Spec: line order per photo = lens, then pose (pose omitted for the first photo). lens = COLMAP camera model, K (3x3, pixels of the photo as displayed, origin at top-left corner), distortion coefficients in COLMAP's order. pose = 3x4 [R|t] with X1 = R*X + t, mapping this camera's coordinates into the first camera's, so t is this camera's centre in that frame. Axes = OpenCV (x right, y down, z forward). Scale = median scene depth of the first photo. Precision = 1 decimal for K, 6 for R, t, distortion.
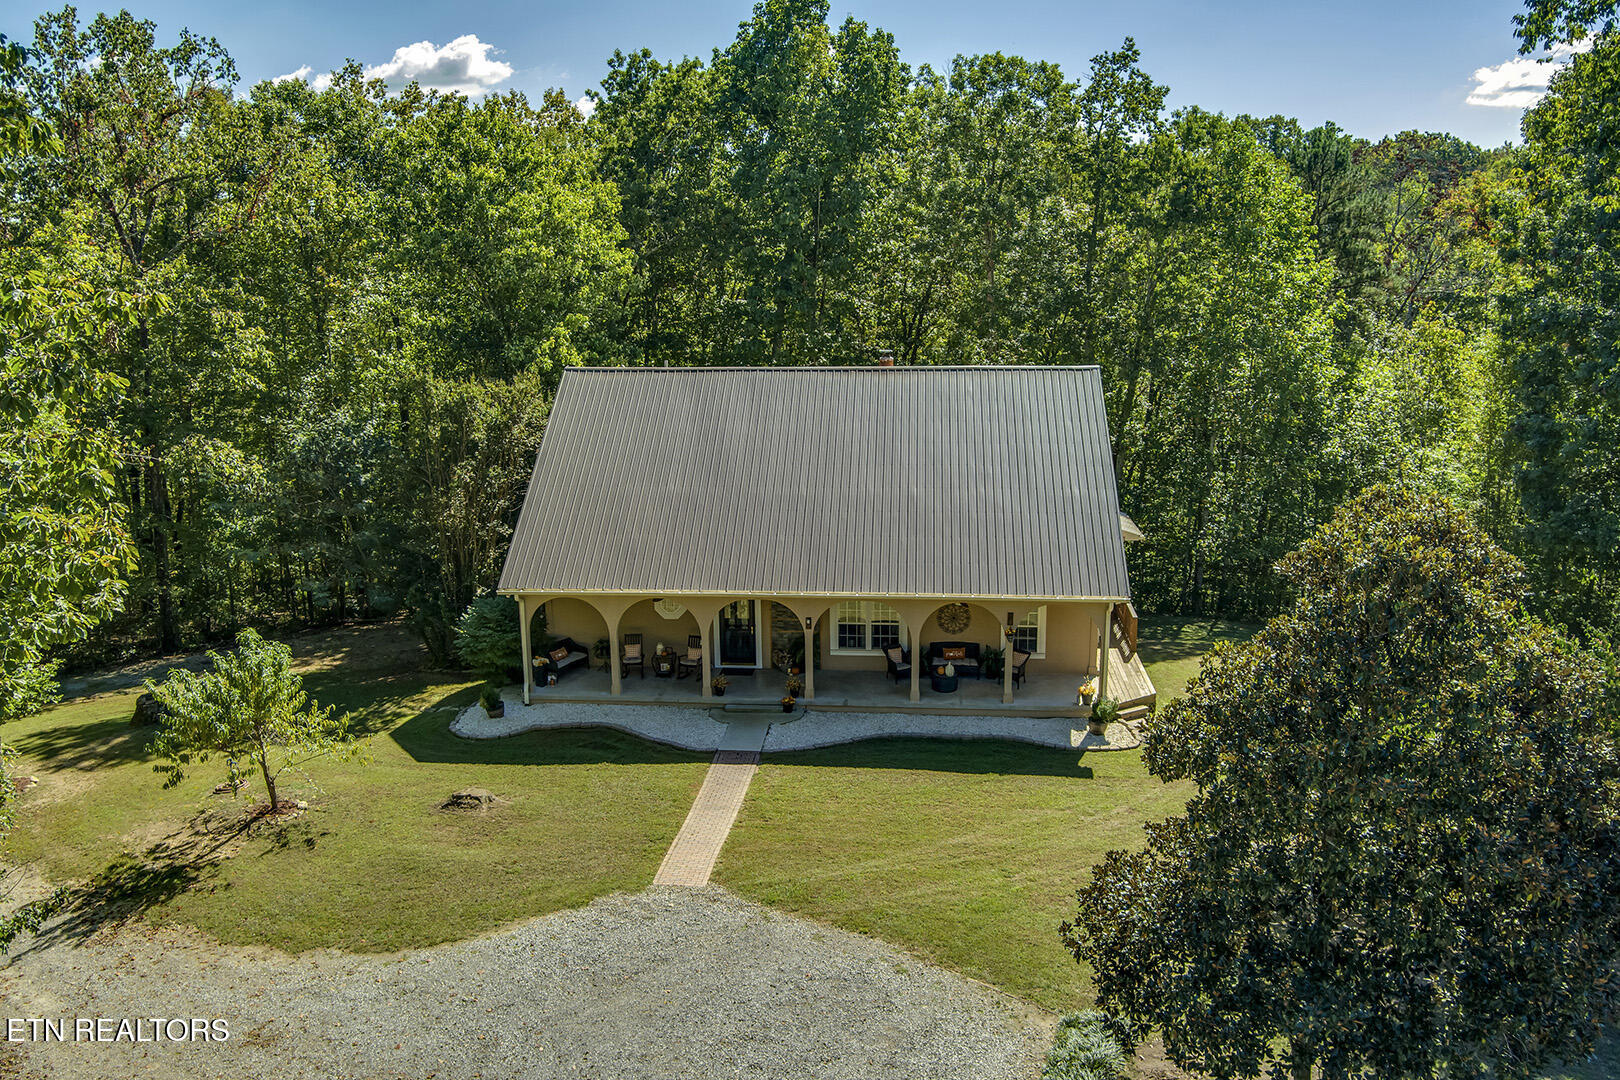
lens RADIAL K [[1366.2, 0, 809.7], [0, 1366.2, 480.9], [0, 0, 1]] dist [-0.037759, 0.001381]
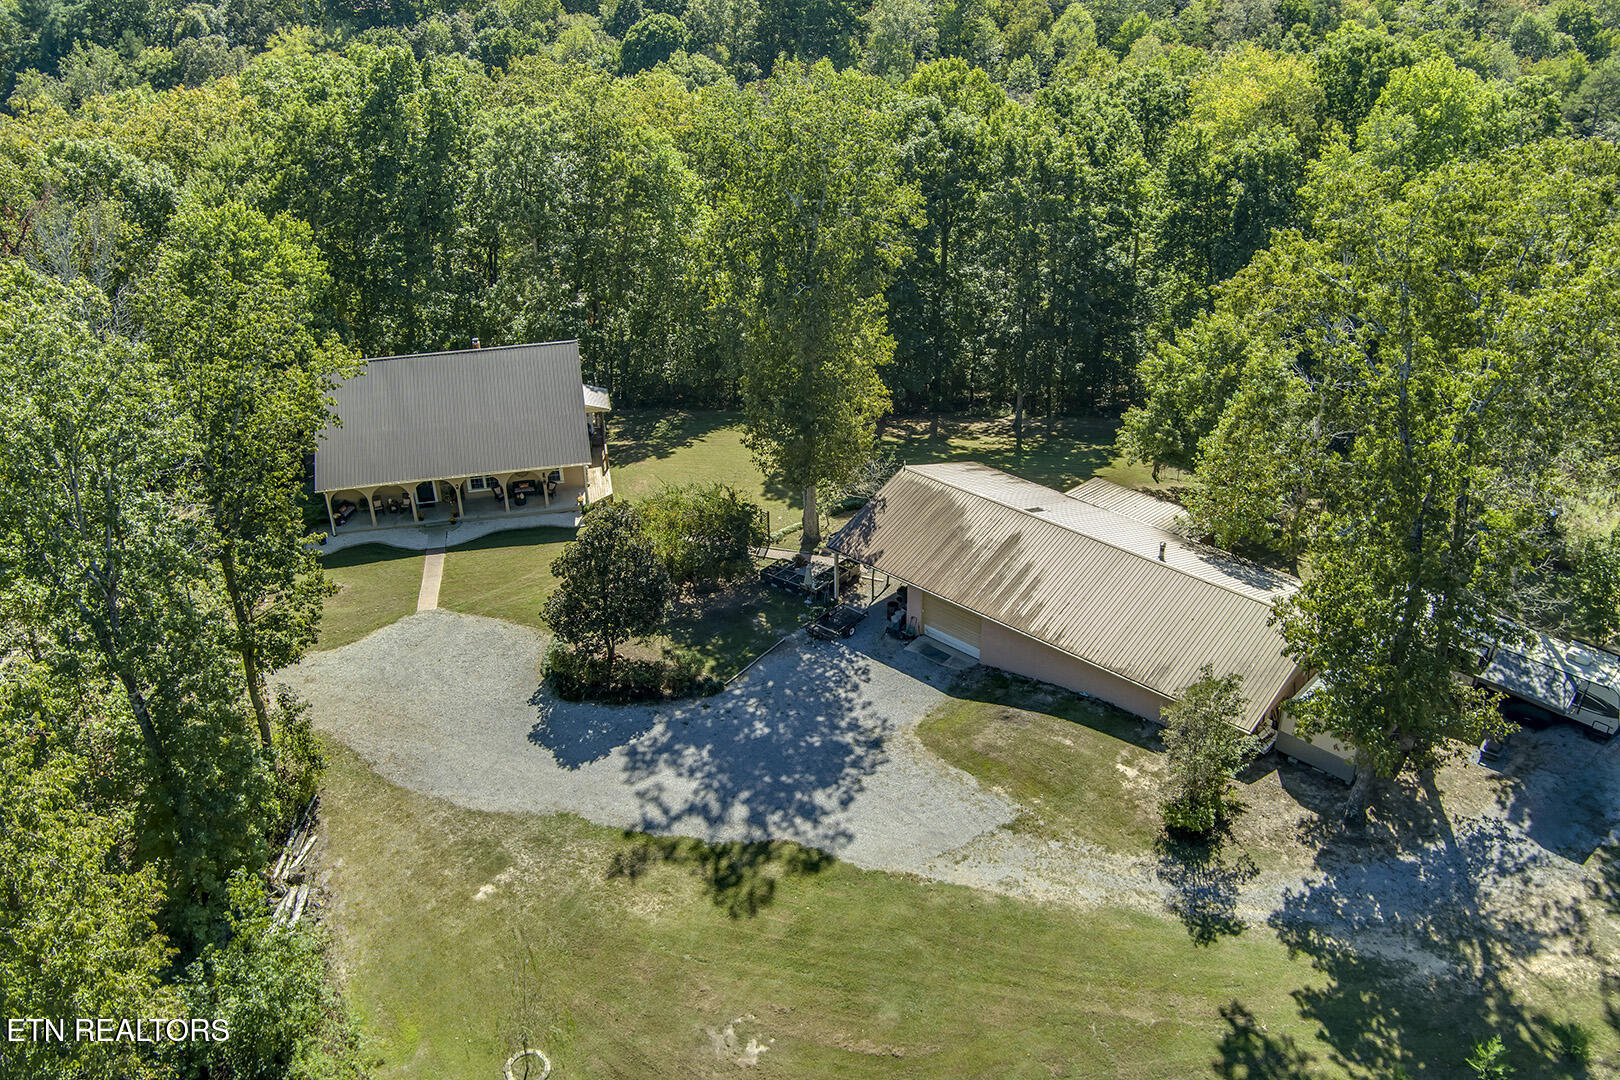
lens RADIAL K [[1364.1, 0, 803.2], [0, 1364.1, 533.2], [0, 0, 1]] dist [-0.040475, 0.010039]
pose [[0.963041, -0.140136, 0.230029, 0.024296], [0.061110, 0.945407, 0.320111, -0.562766], [-0.262330, -0.294223, 0.919030, -1.394138]]
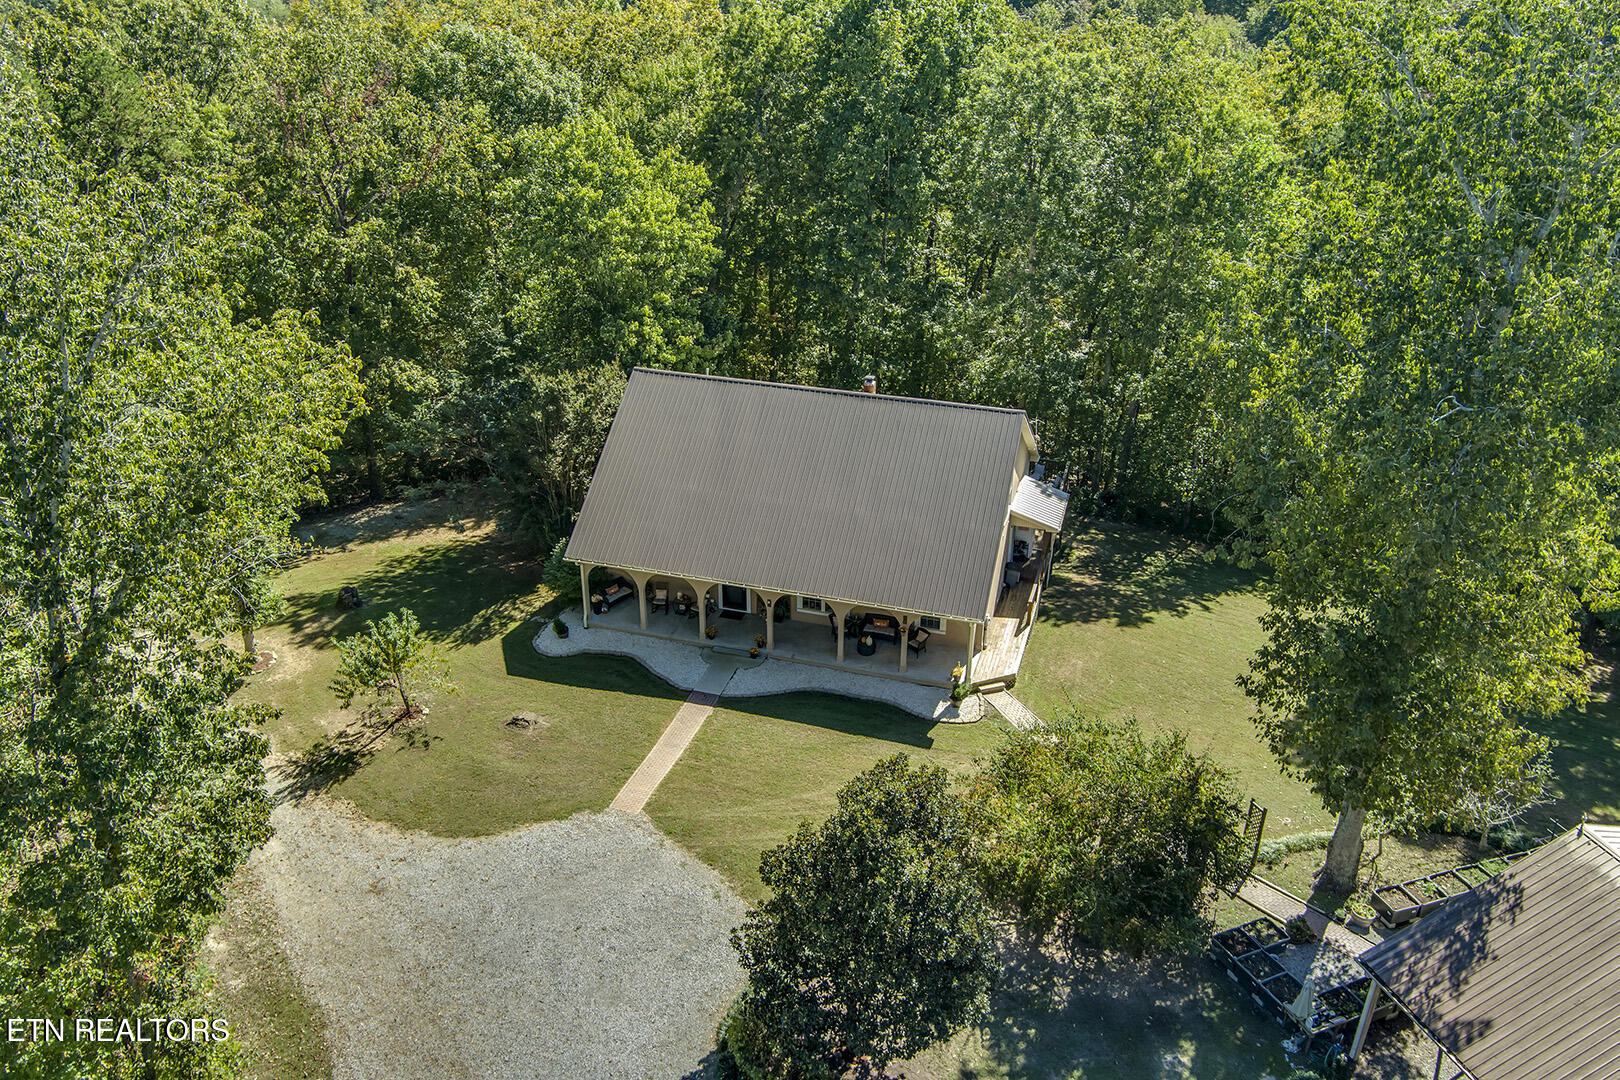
lens RADIAL K [[1364.1, 0, 803.2], [0, 1364.1, 533.2], [0, 0, 1]] dist [-0.040475, 0.010039]
pose [[0.981070, 0.106930, -0.161454, 0.277042], [-0.056926, 0.956137, 0.287337, -0.409651], [0.185097, -0.272707, 0.944124, -0.355825]]
